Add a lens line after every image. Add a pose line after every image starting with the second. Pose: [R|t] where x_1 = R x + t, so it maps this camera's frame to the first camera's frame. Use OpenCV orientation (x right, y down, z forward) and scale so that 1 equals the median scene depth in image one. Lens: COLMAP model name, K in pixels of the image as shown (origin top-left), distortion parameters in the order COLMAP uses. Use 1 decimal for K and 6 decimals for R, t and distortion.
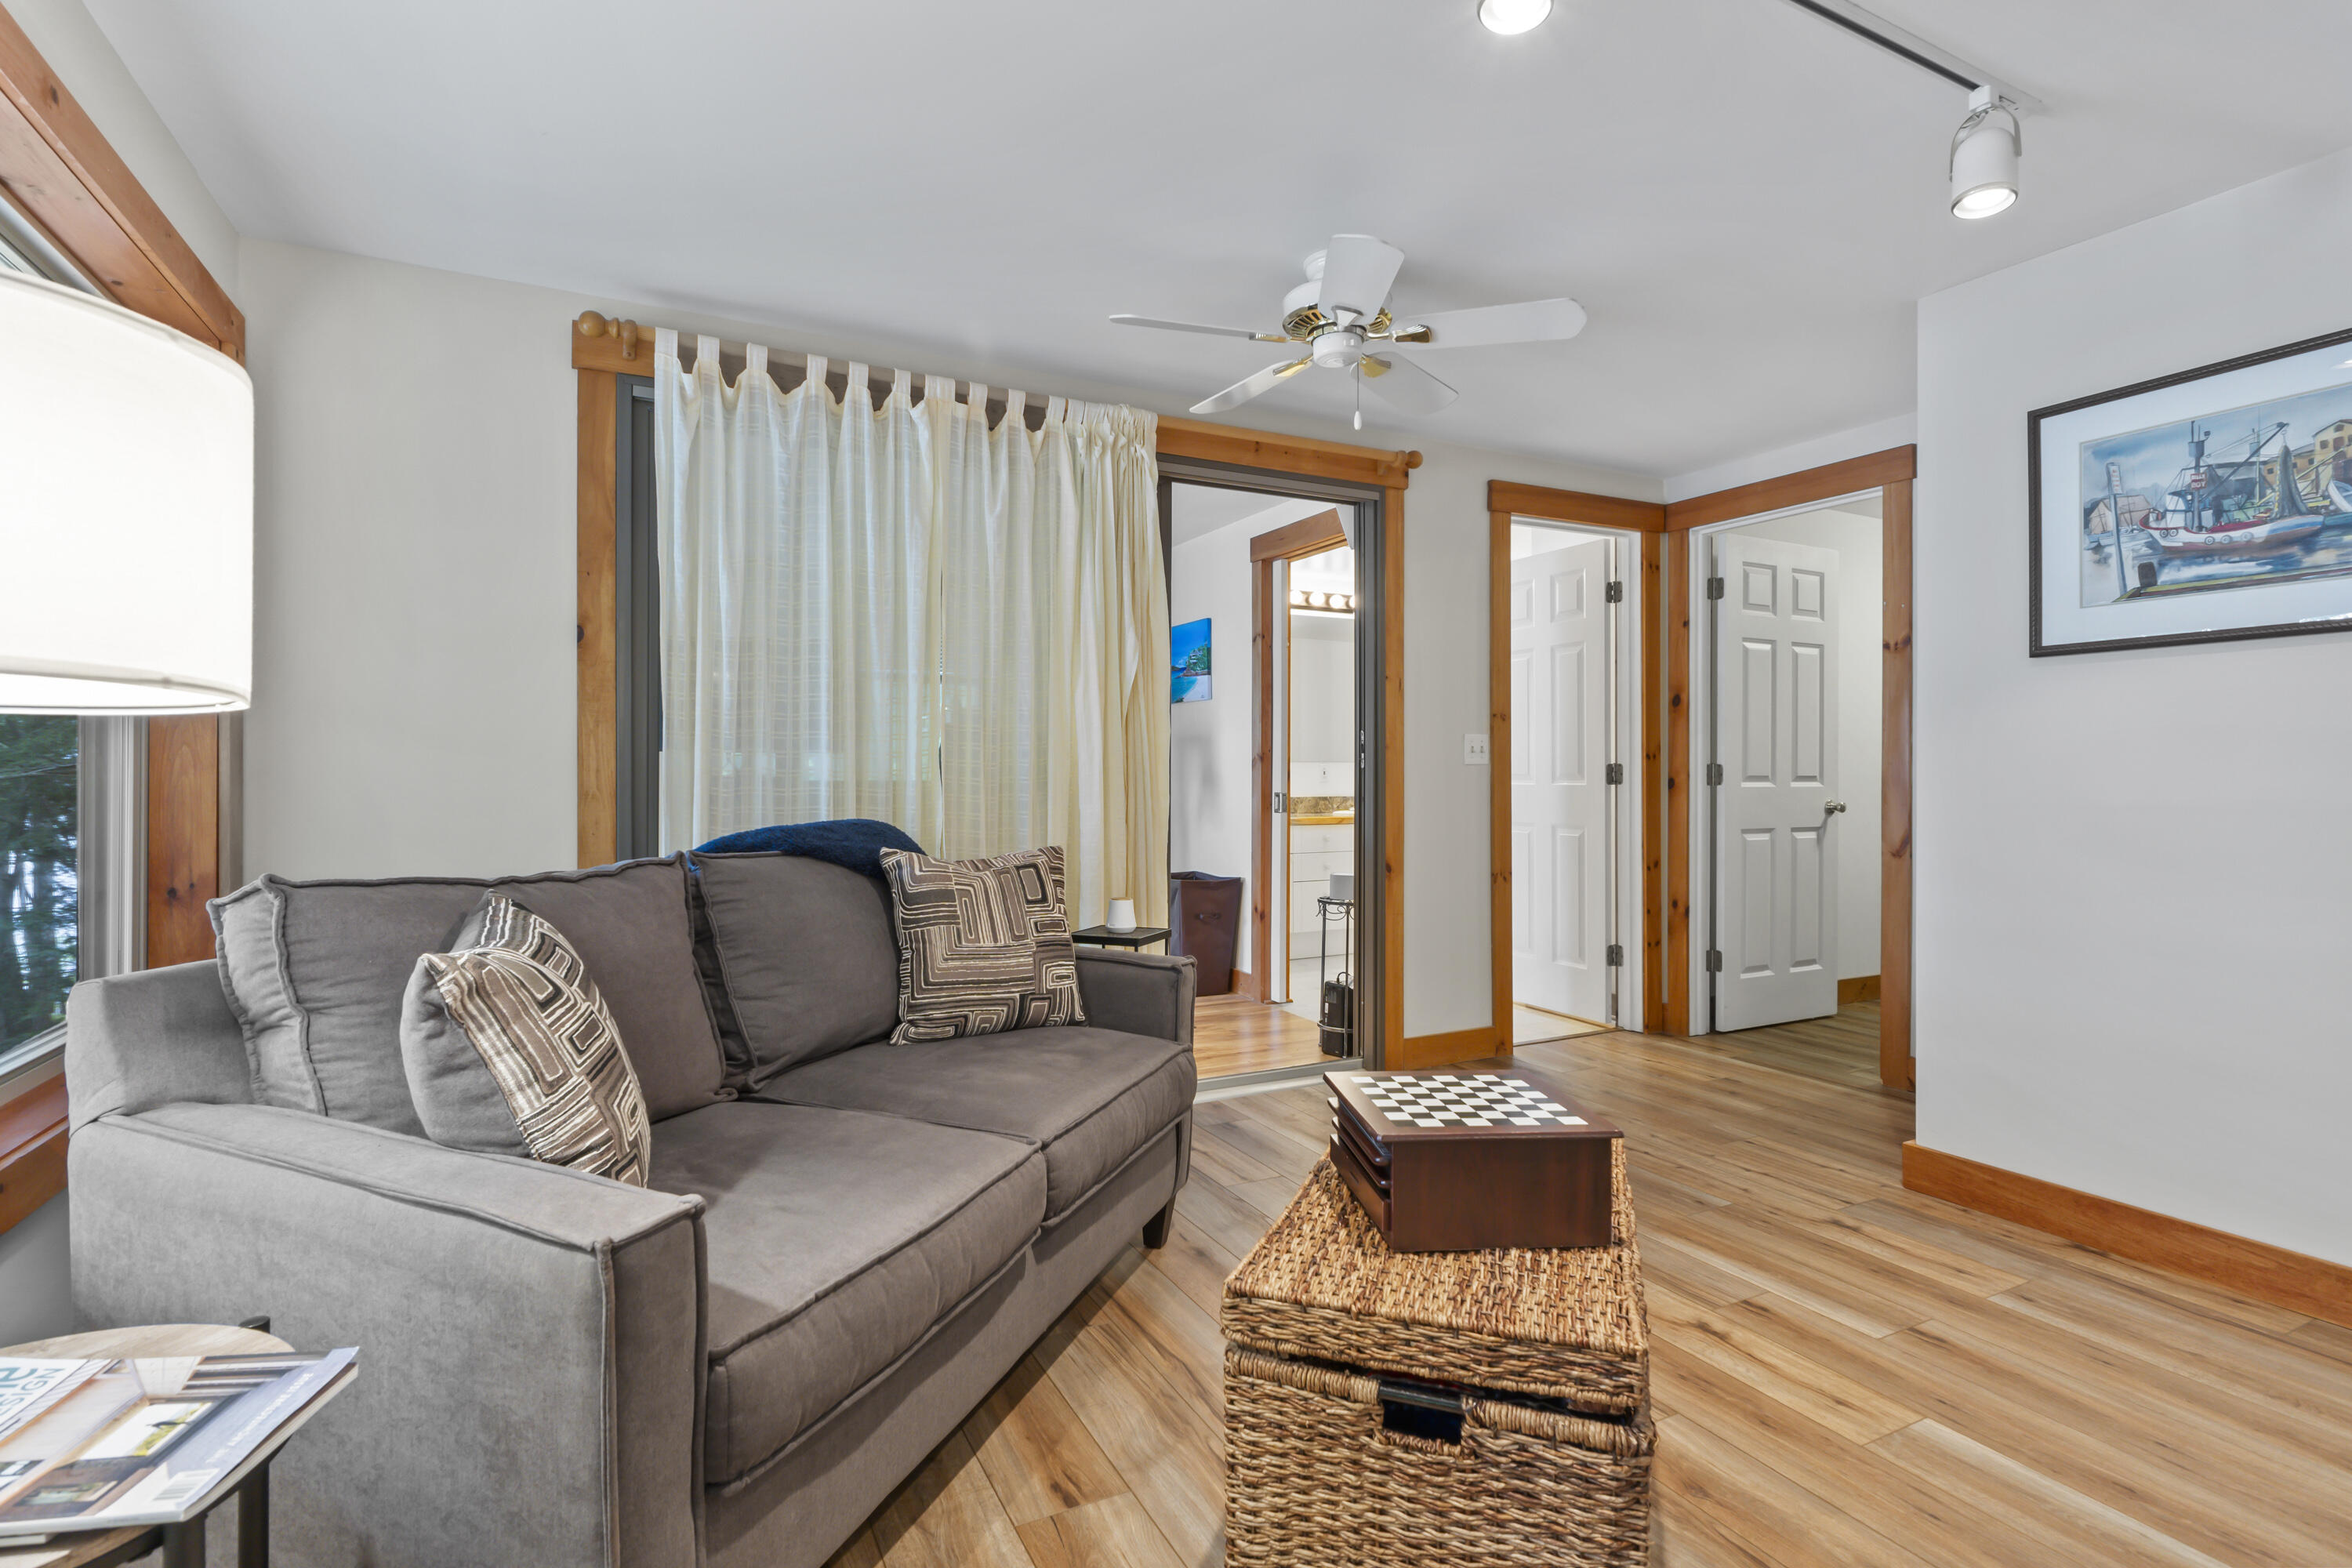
lens RADIAL K [[1151.4, 0, 1180.2], [0, 1151.4, 780.7], [0, 0, 1]] dist [-0.007009, -0.000332]
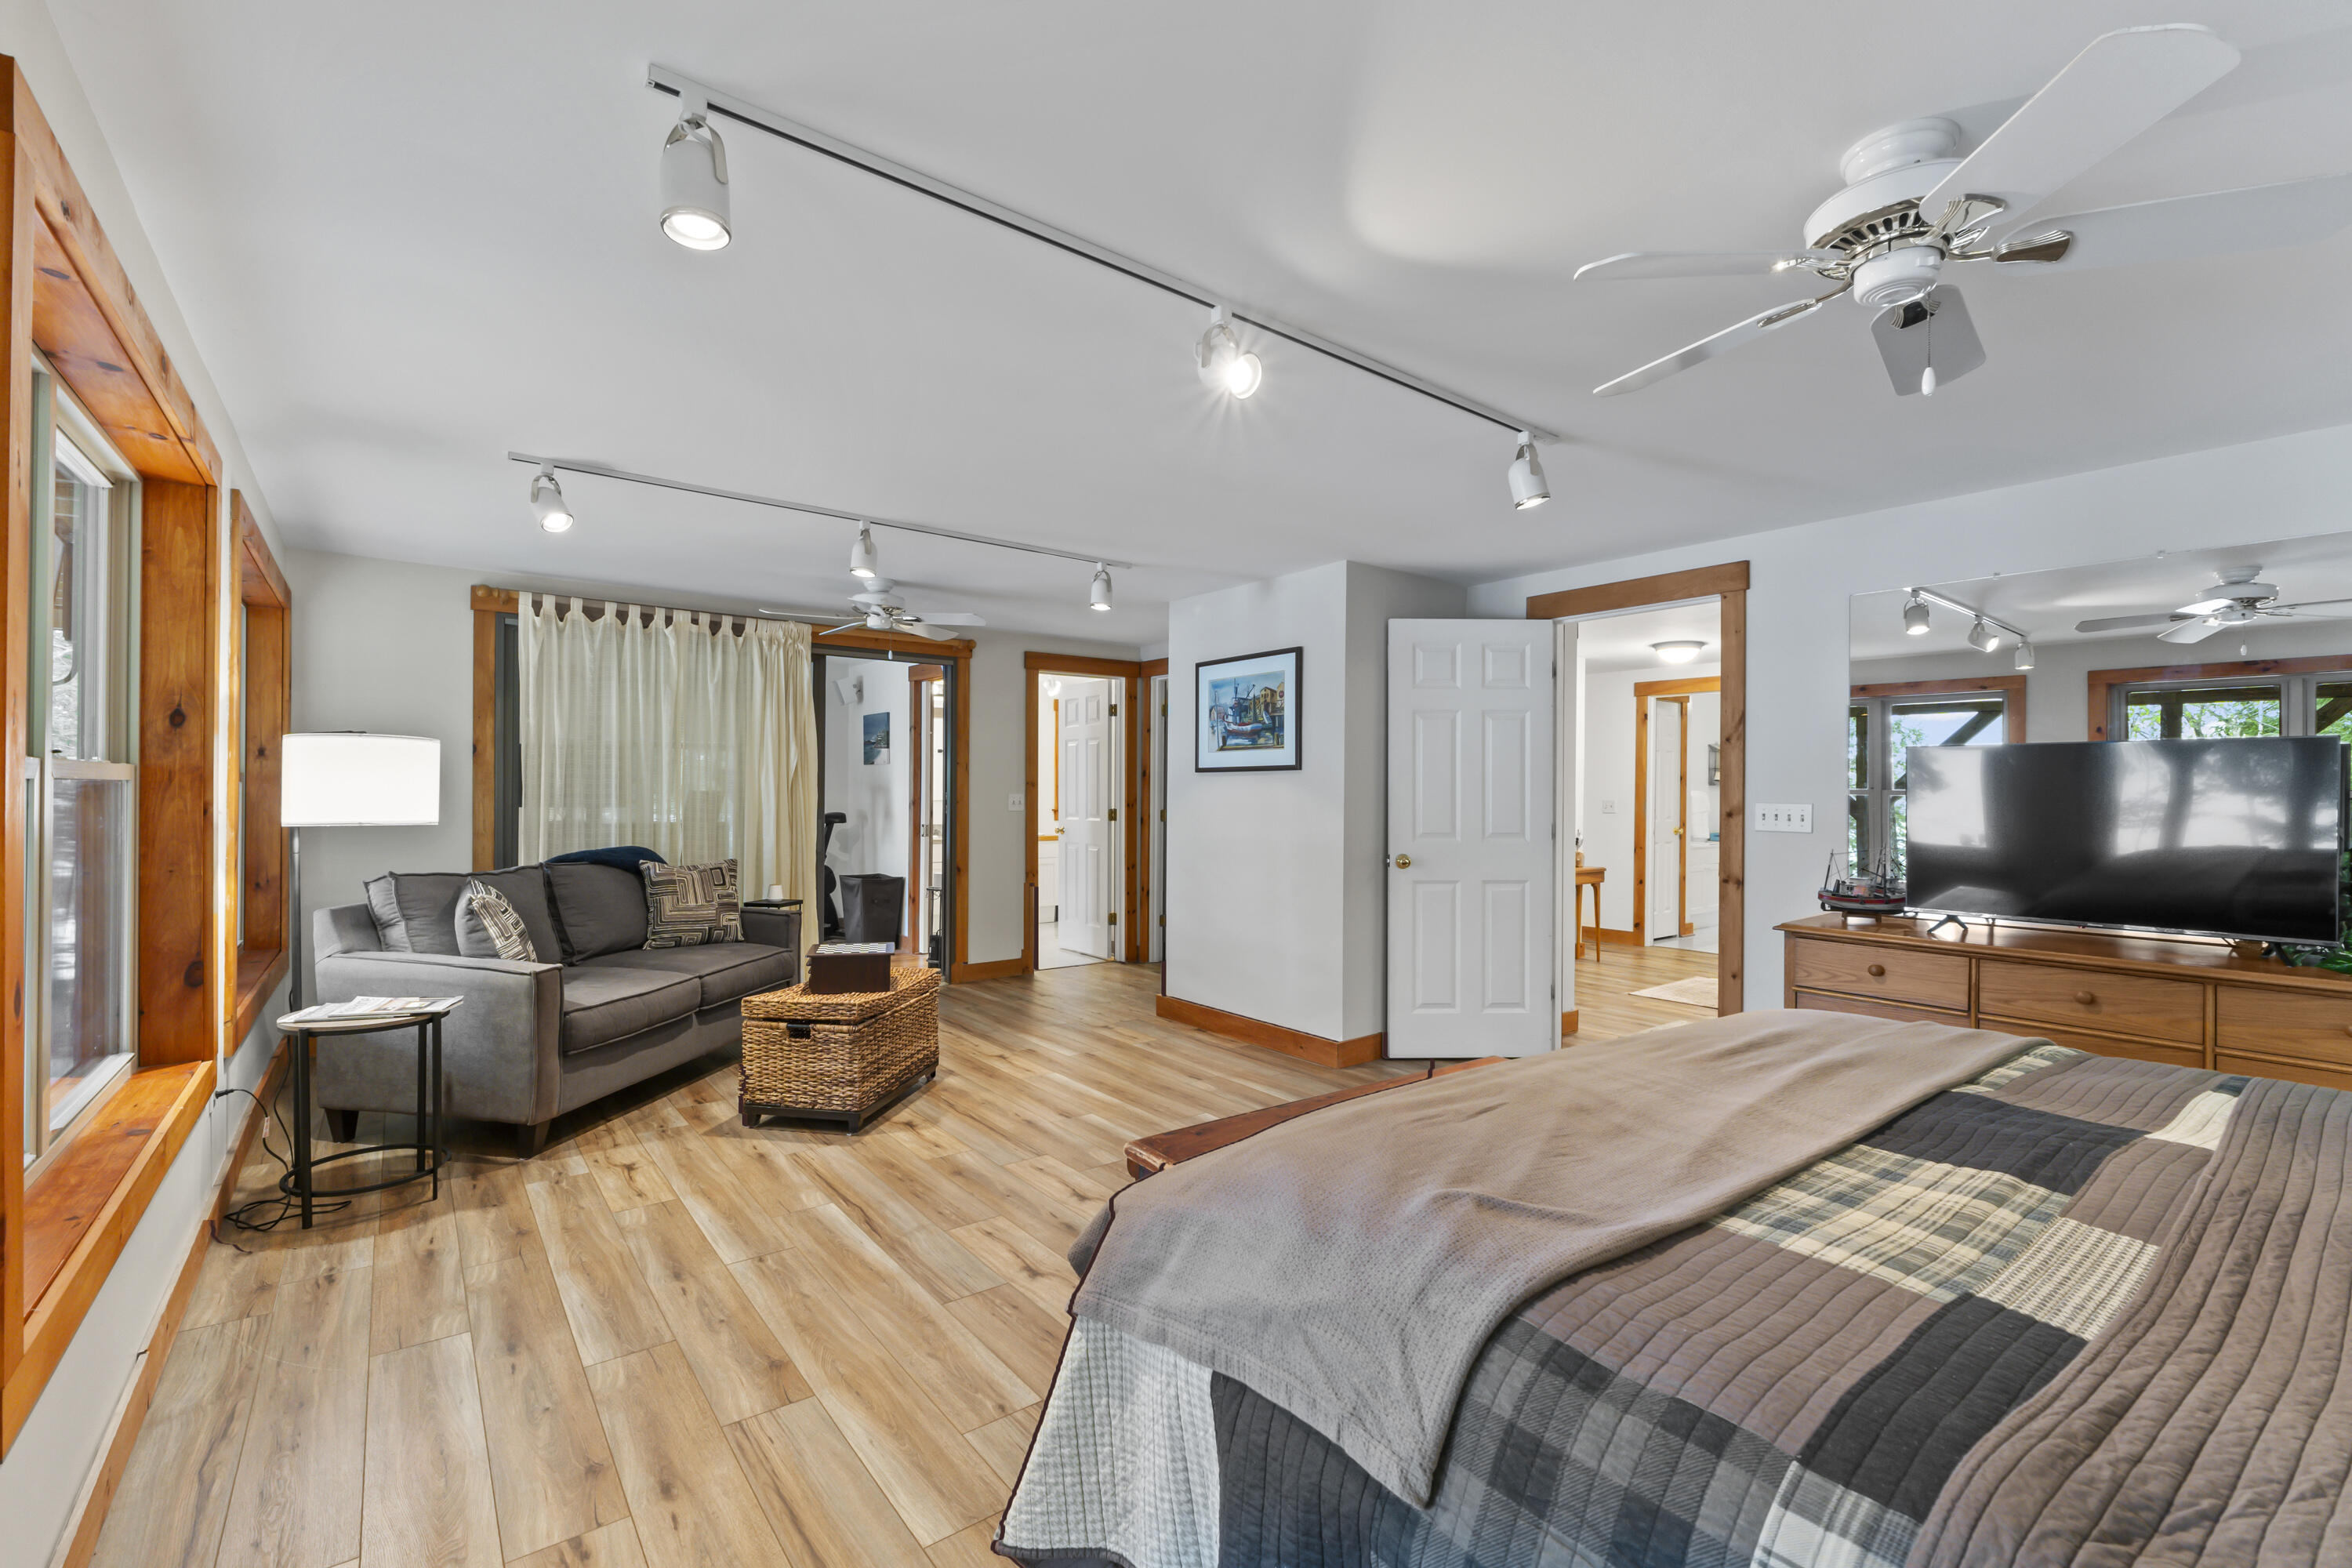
lens RADIAL K [[1015.5, 0, 1178.7], [0, 1015.5, 796.4], [0, 0, 1]] dist [-0.001946, -0.000486]
pose [[0.981473, 0.005920, 0.191508, 0.300807], [-0.005695, 0.999982, -0.001723, -0.052083], [-0.191515, 0.000600, 0.981490, -0.869162]]
